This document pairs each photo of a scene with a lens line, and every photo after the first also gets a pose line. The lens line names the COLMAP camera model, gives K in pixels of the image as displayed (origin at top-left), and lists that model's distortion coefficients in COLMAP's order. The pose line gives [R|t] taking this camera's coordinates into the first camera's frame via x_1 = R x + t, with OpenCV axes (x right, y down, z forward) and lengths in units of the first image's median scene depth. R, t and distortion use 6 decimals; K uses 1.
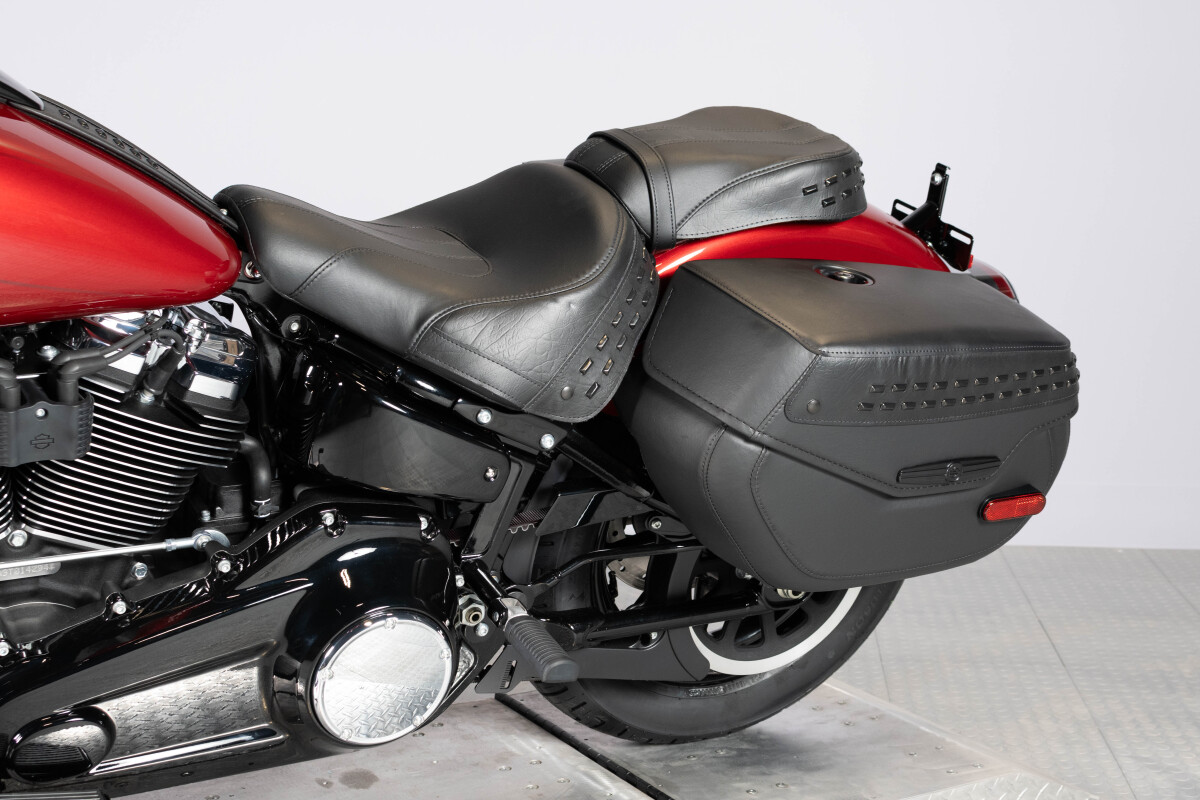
lens RADIAL K [[1720.3, 0, 546.6], [0, 1720.3, 378.8], [0, 0, 1]] dist [-0.006422, -0.000905]
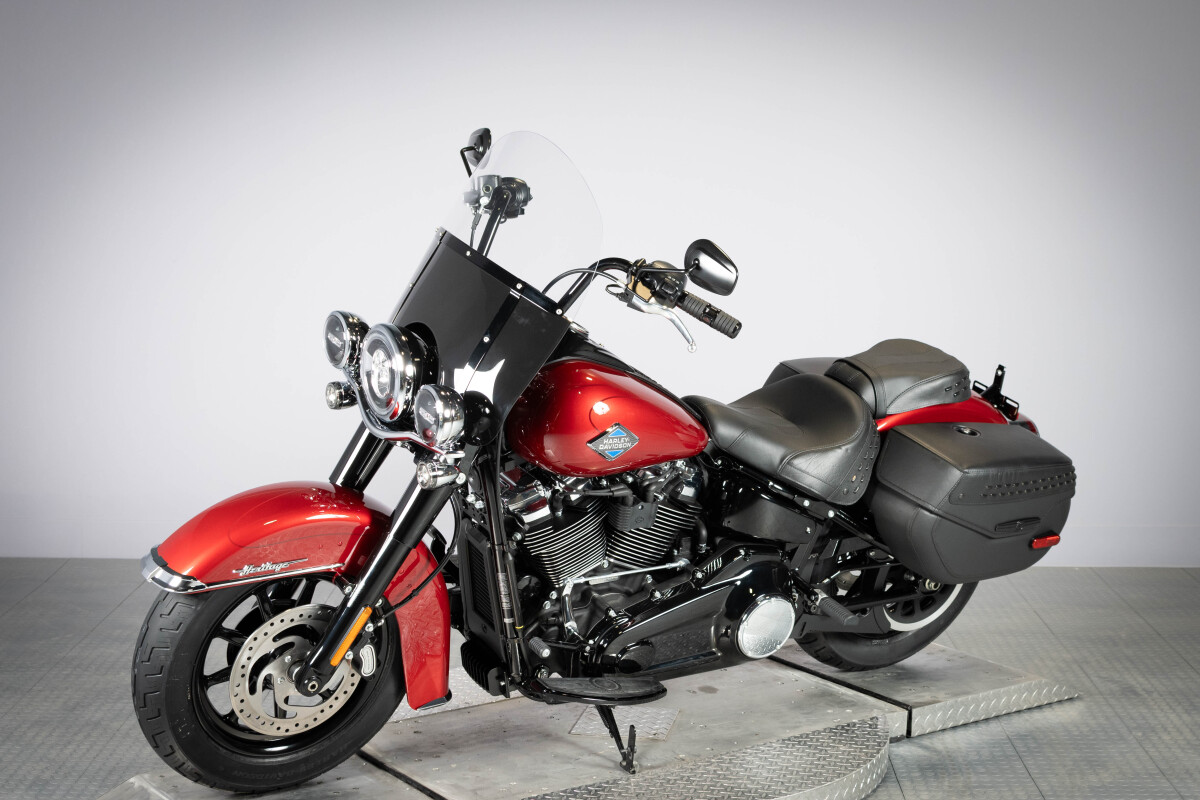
lens RADIAL K [[1807.4, 0, 600.0], [0, 1807.4, 400.0], [0, 0, 1]] dist [0.001020, 0.017084]
pose [[0.995918, -0.010042, 0.089708, -0.454806], [0.010669, 0.999922, -0.006515, -0.086842], [-0.089635, 0.007445, 0.995947, -1.112434]]
